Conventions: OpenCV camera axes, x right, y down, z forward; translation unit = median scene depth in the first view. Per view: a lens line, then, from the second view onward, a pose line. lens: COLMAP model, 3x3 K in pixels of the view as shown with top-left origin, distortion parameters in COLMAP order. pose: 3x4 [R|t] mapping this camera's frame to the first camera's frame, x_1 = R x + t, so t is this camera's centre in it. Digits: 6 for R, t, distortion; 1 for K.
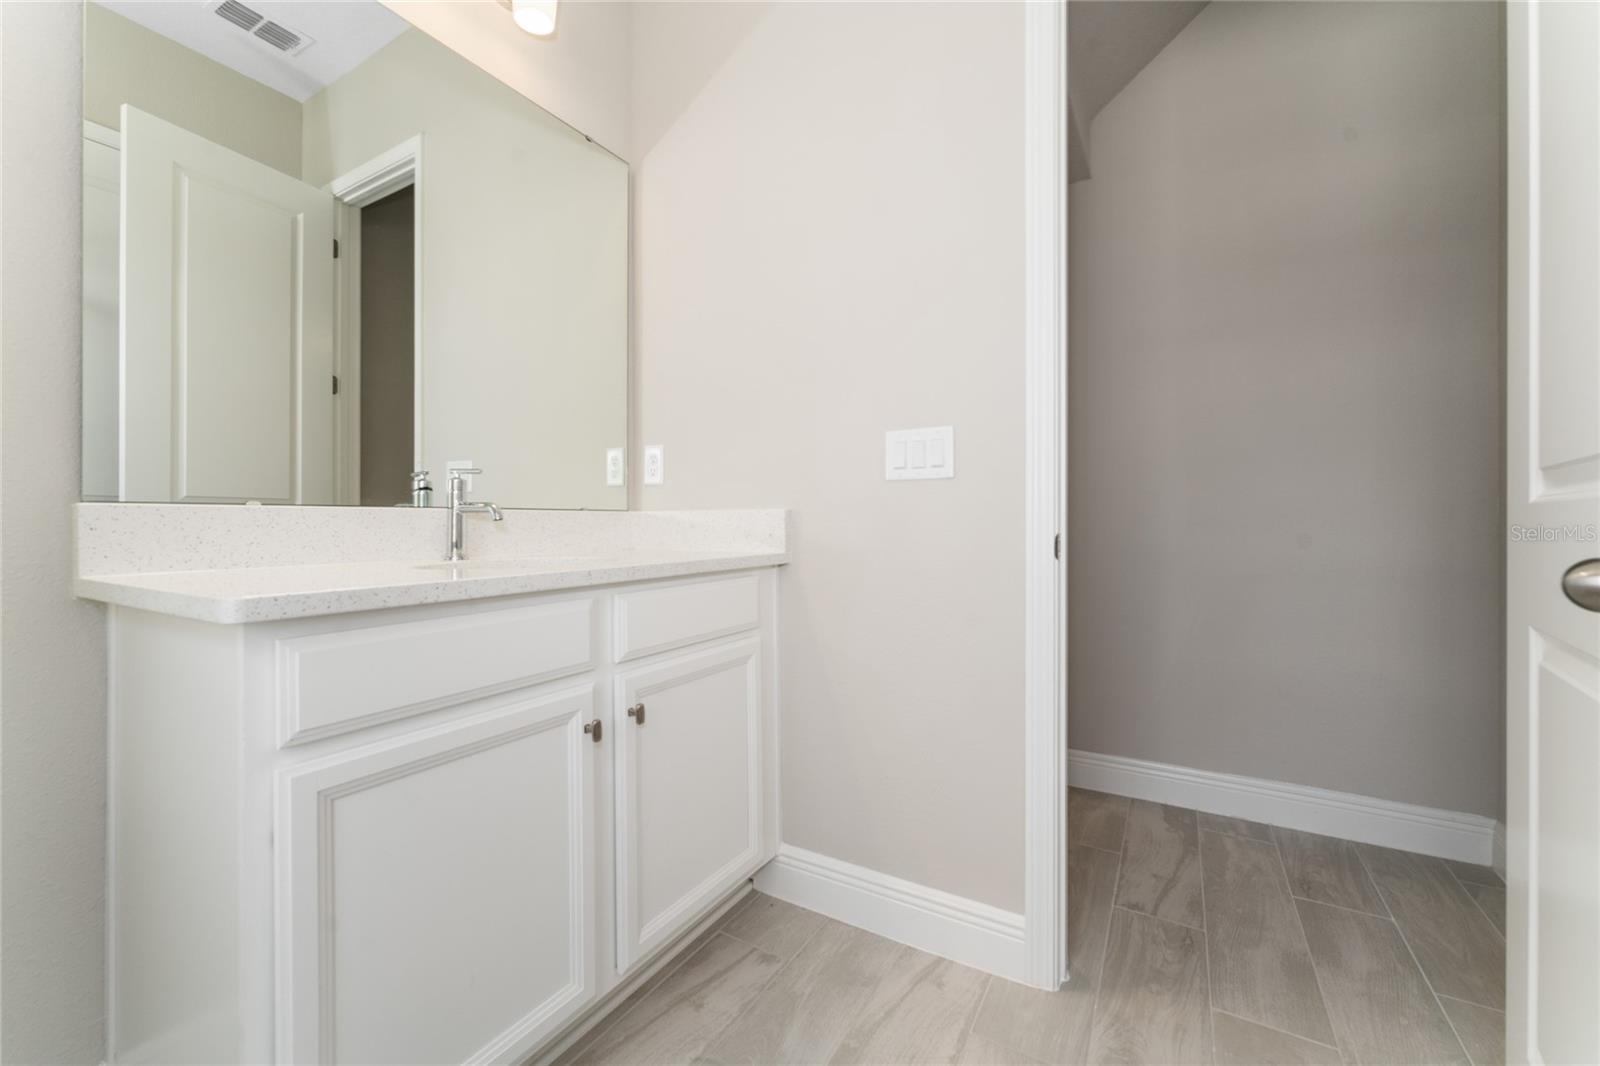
lens RADIAL K [[636.9, 0, 798.2], [0, 636.9, 519.7], [0, 0, 1]] dist [-0.000640, -0.000153]
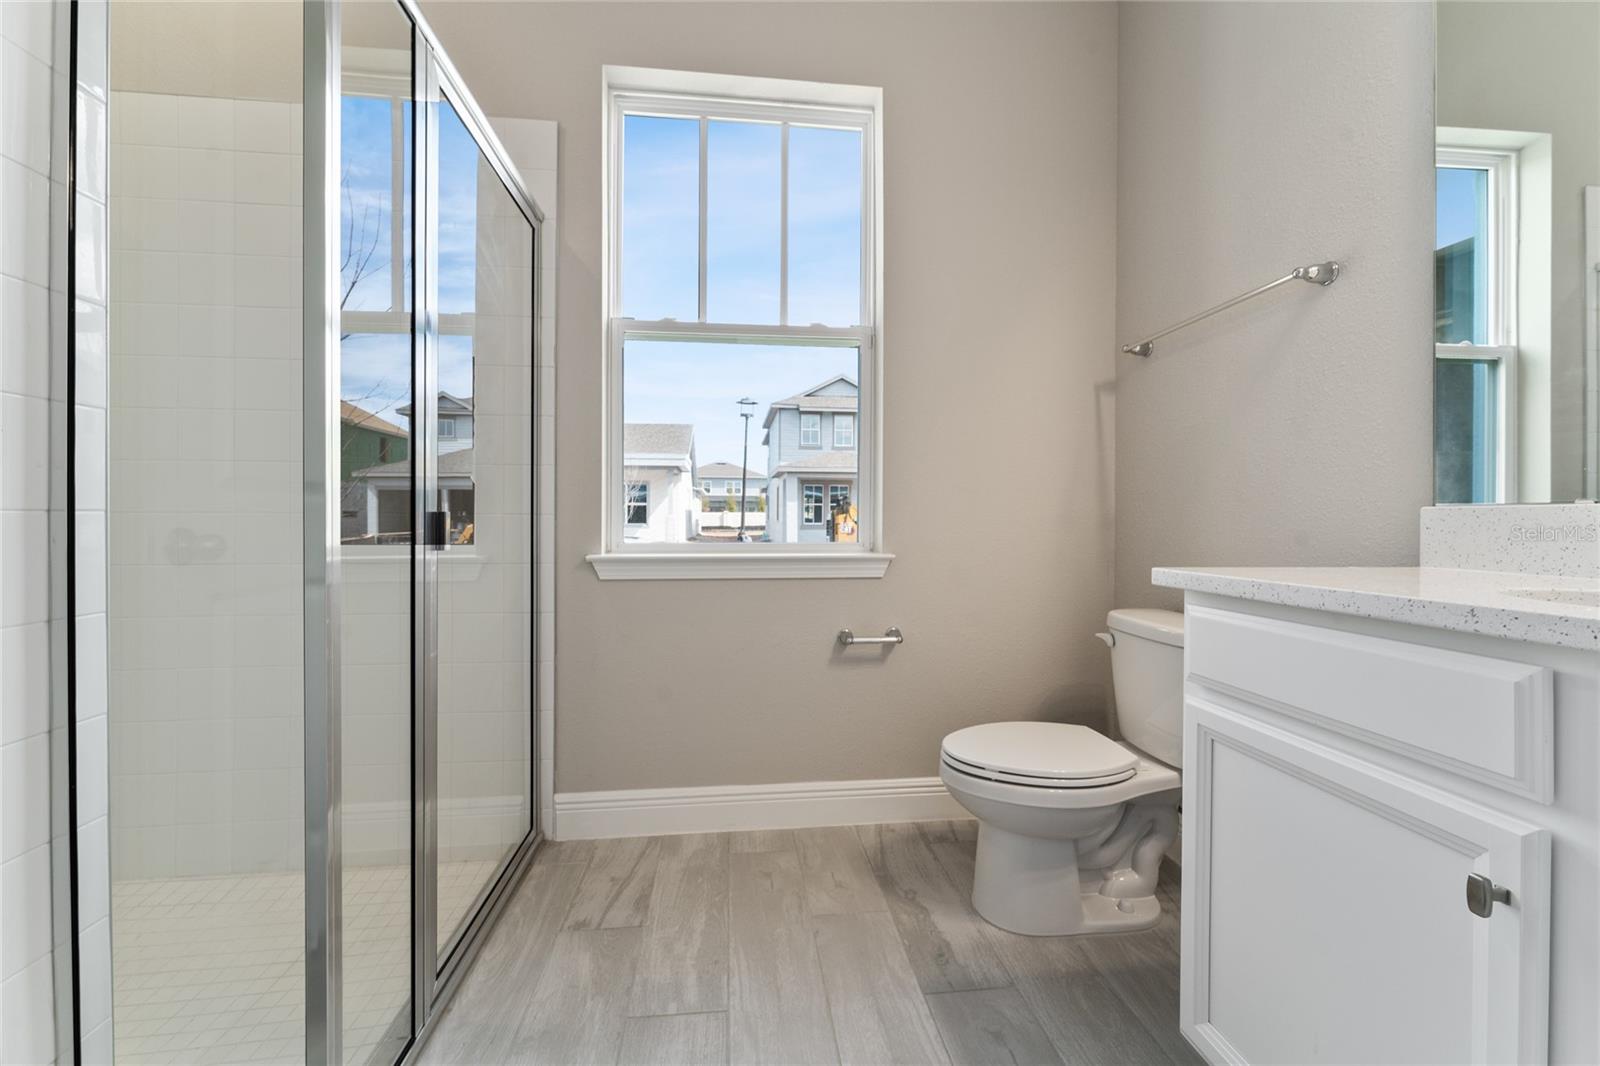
lens RADIAL K [[636.9, 0, 798.2], [0, 636.9, 519.7], [0, 0, 1]] dist [-0.000640, -0.000153]
pose [[-0.799176, -0.004755, -0.601078, 0.593048], [-0.004909, 0.999987, -0.001384, 0.005986], [0.601077, 0.001844, -0.799189, 1.295563]]
